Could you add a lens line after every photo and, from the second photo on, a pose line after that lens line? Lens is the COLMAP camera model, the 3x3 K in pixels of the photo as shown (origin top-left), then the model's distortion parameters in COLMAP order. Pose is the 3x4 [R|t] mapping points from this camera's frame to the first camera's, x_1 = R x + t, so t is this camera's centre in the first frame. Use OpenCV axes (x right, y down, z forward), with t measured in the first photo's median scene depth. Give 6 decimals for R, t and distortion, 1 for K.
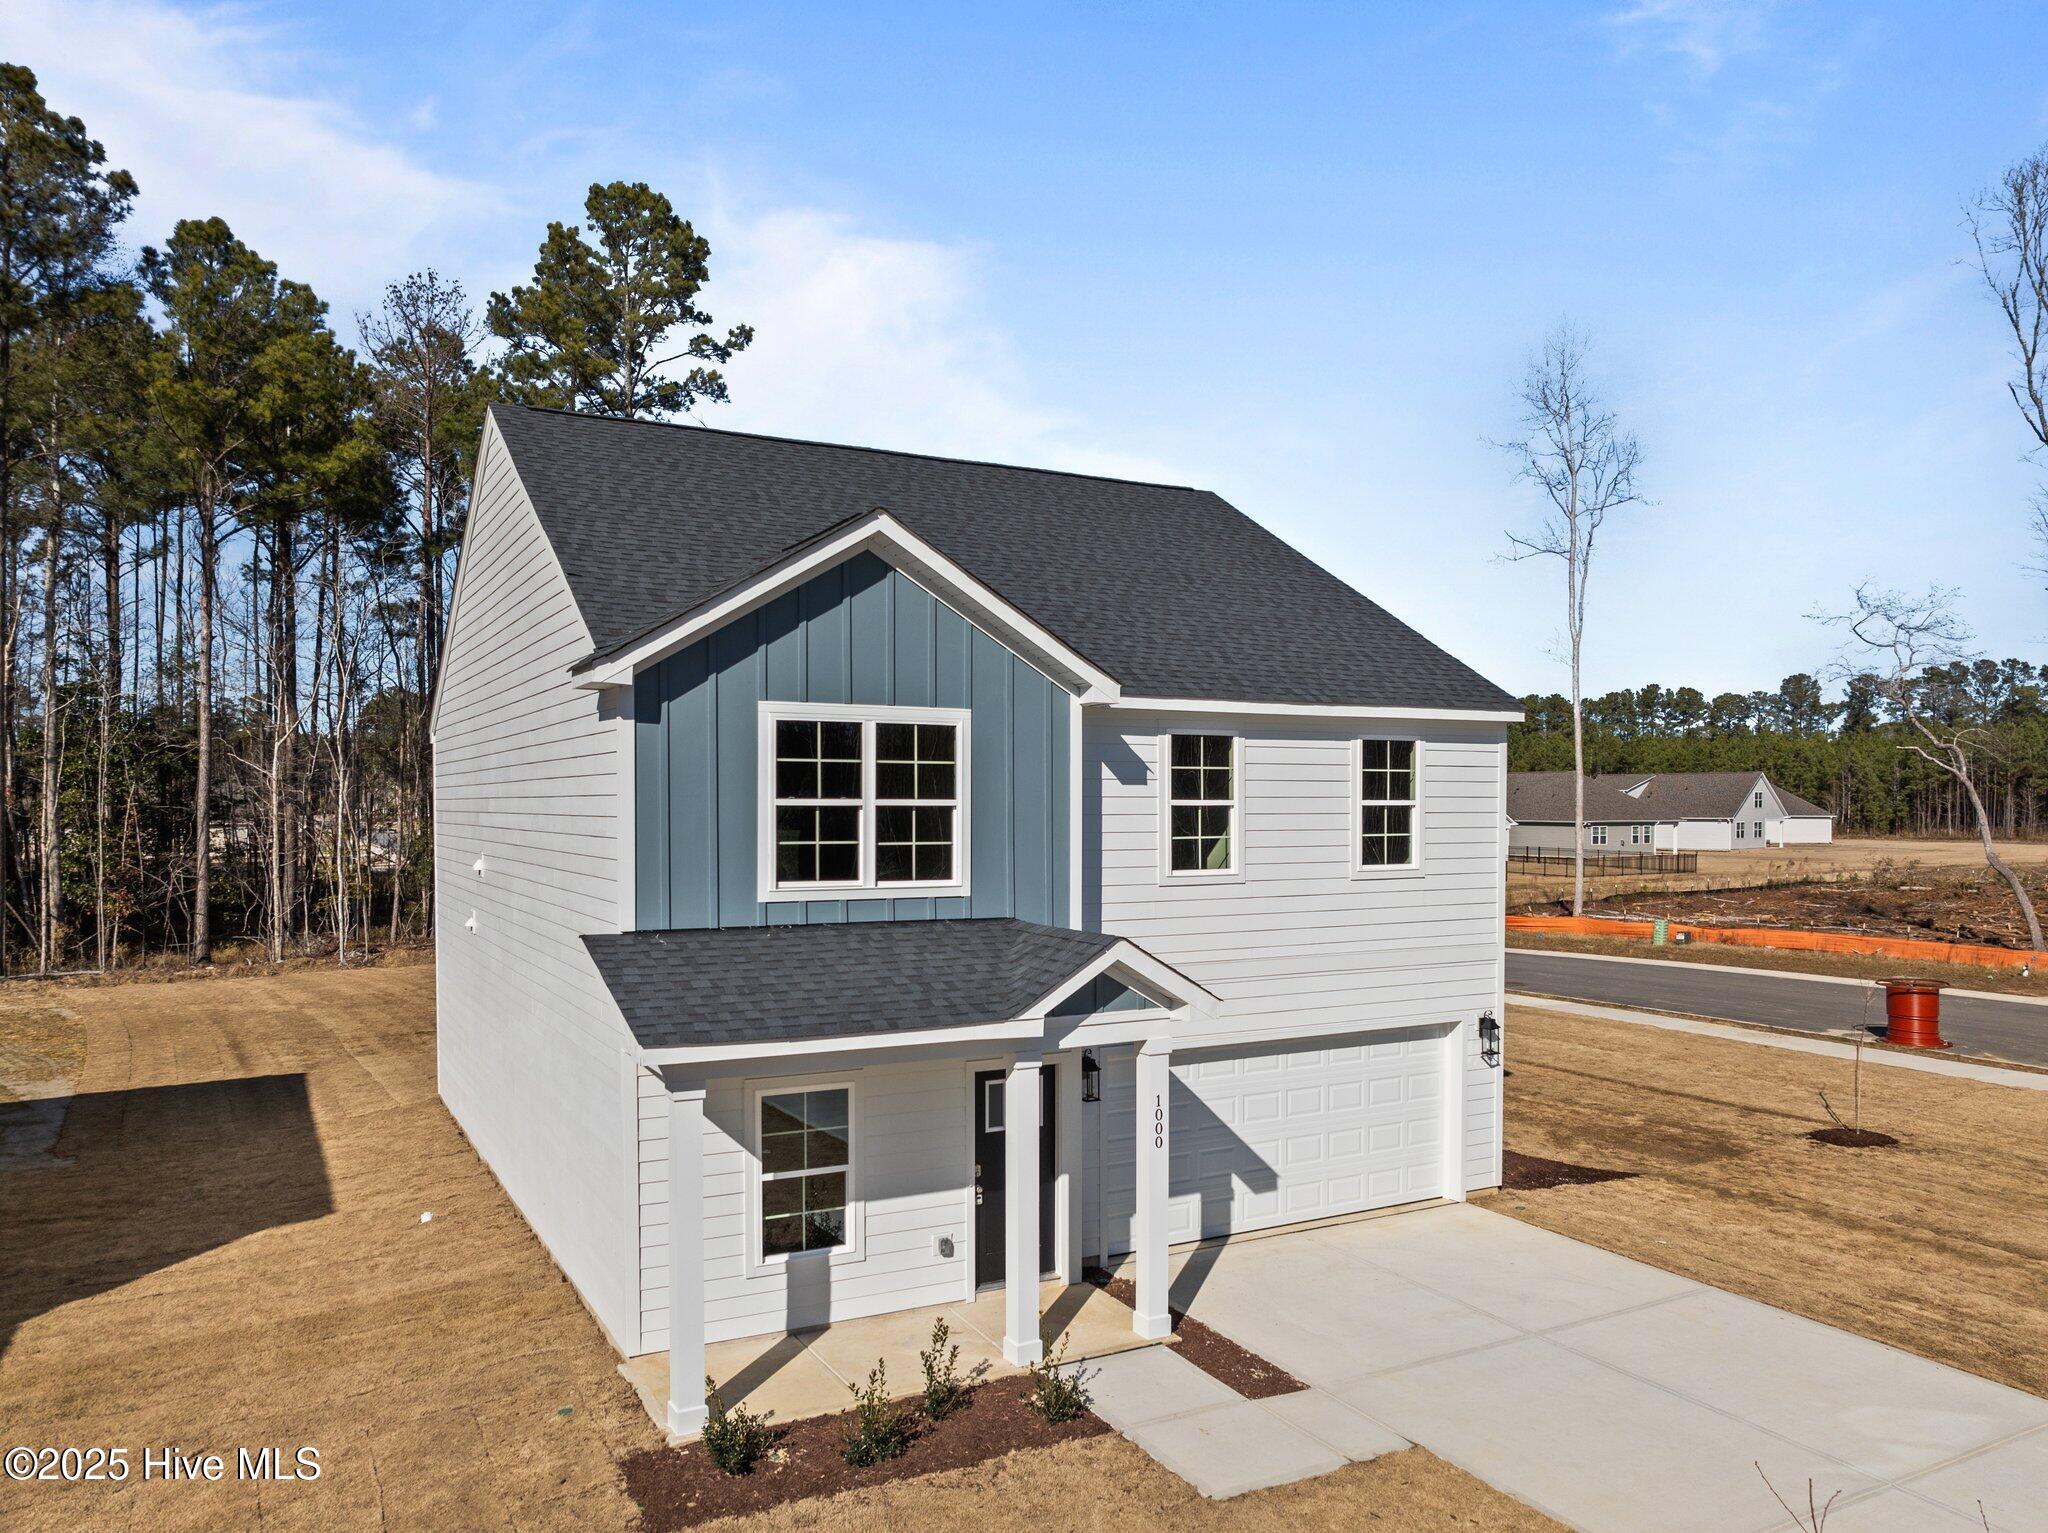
lens RADIAL K [[1463.6, 0, 1026.0], [0, 1463.6, 840.1], [0, 0, 1]] dist [-0.050414, 0.030879]
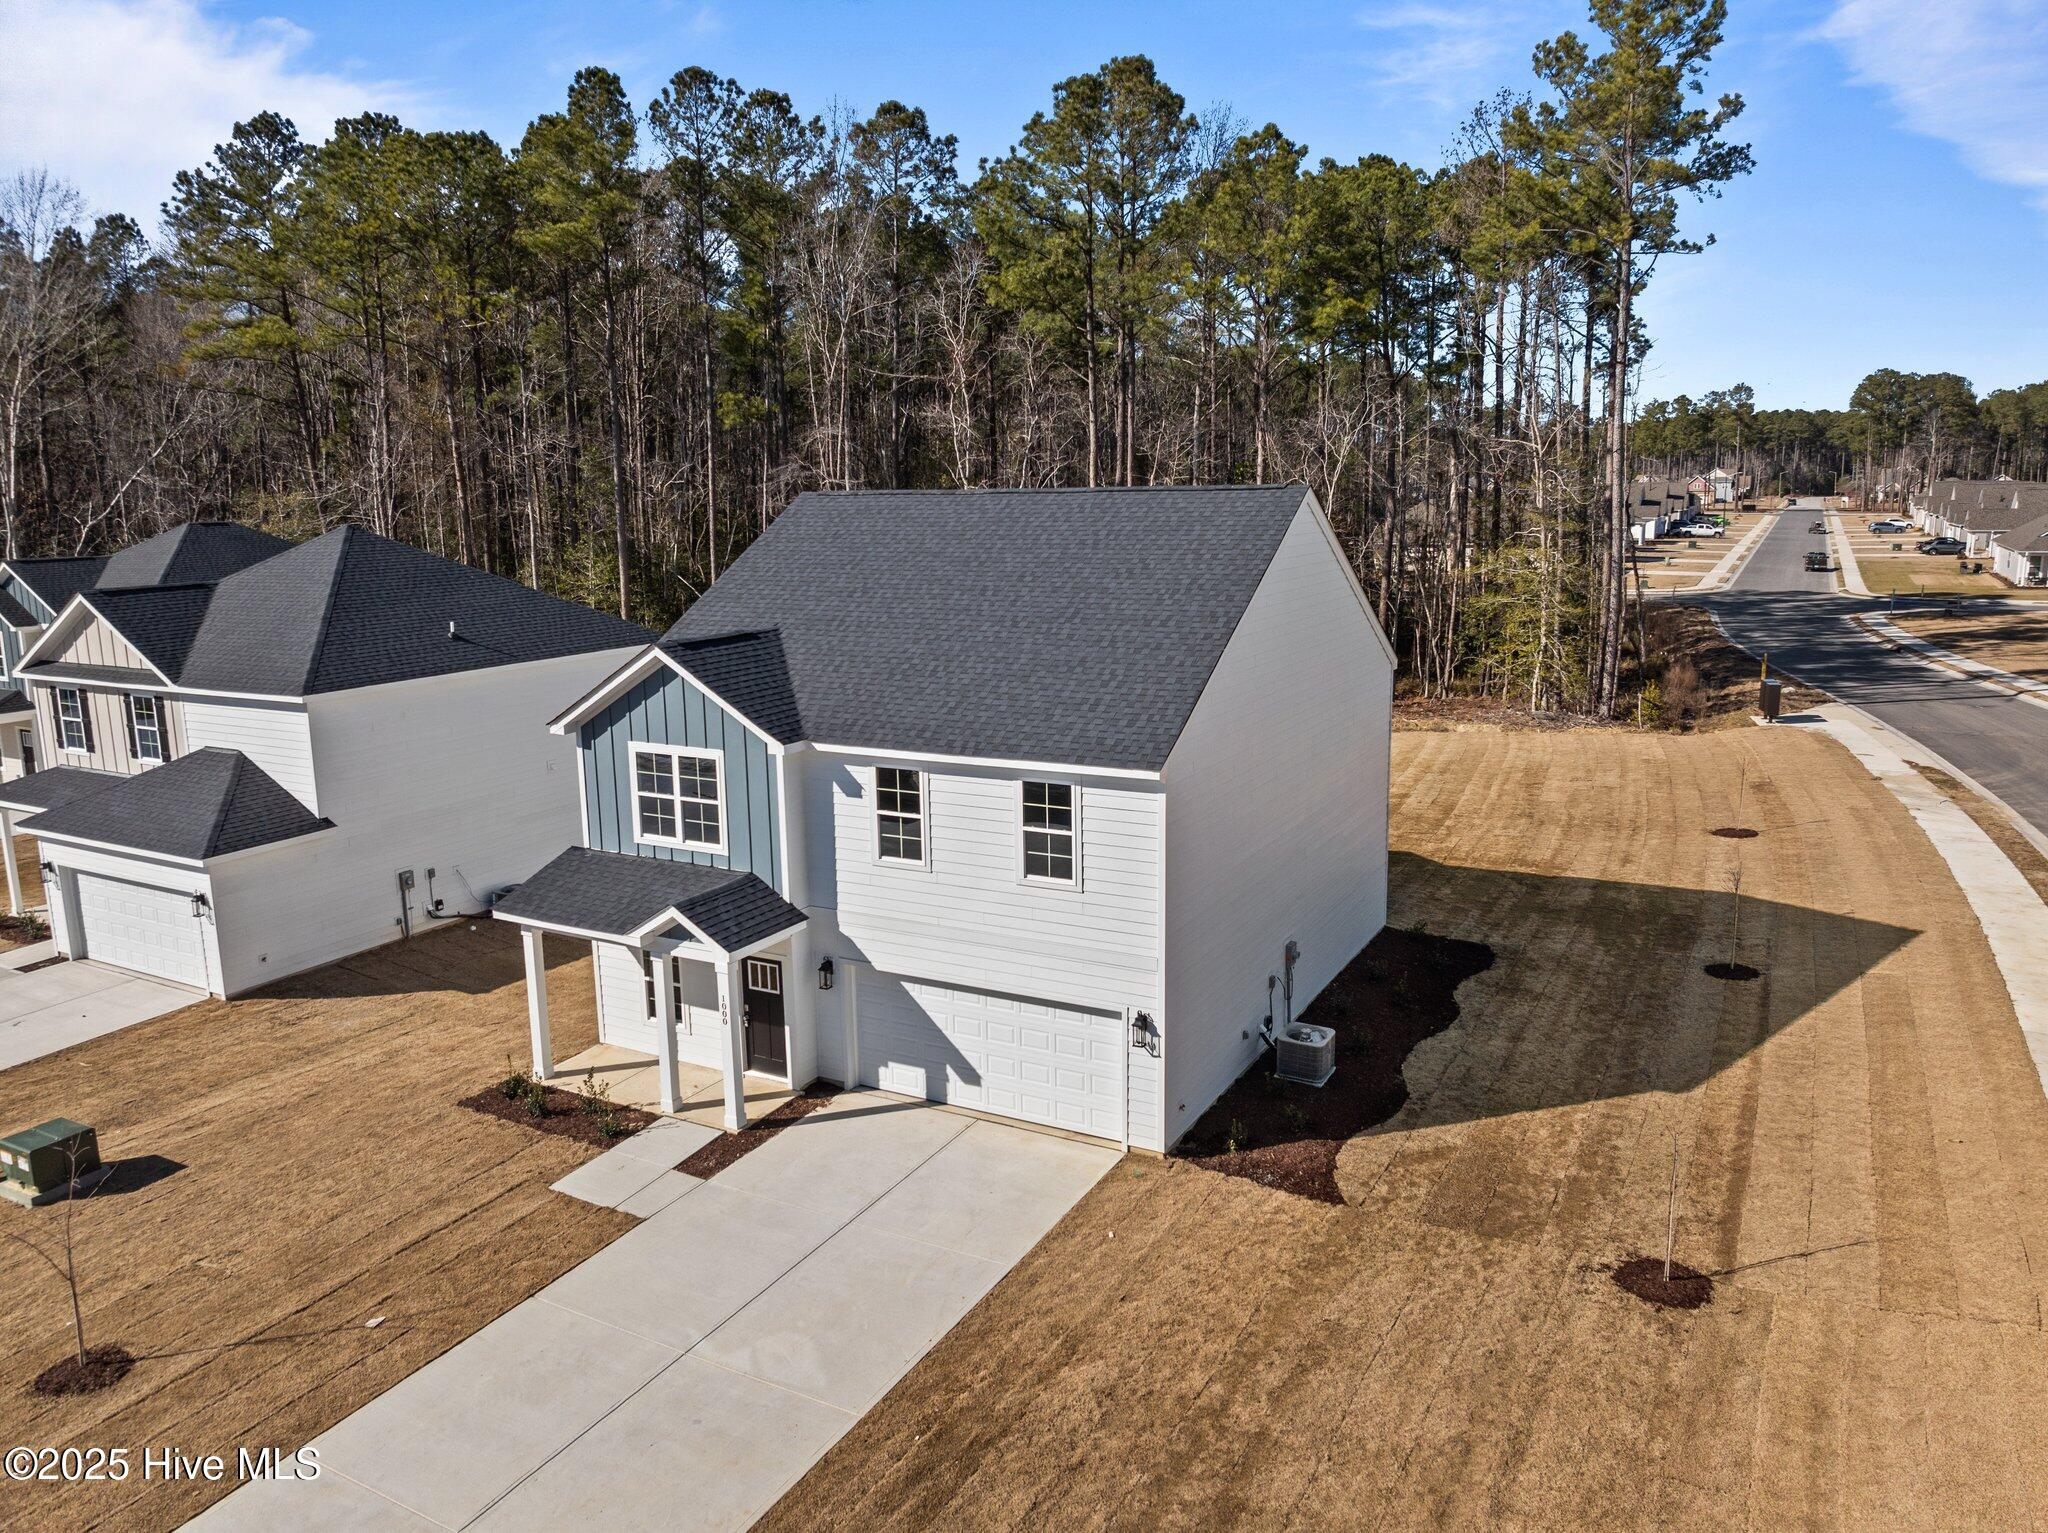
lens RADIAL K [[1423.1, 0, 1032.4], [0, 1423.1, 768.6], [0, 0, 1]] dist [-0.013299, 0.002418]
pose [[0.545613, 0.154364, -0.823698, 1.551519], [-0.003591, 0.983311, 0.181897, -0.376594], [0.838030, -0.096288, 0.537062, 0.406705]]
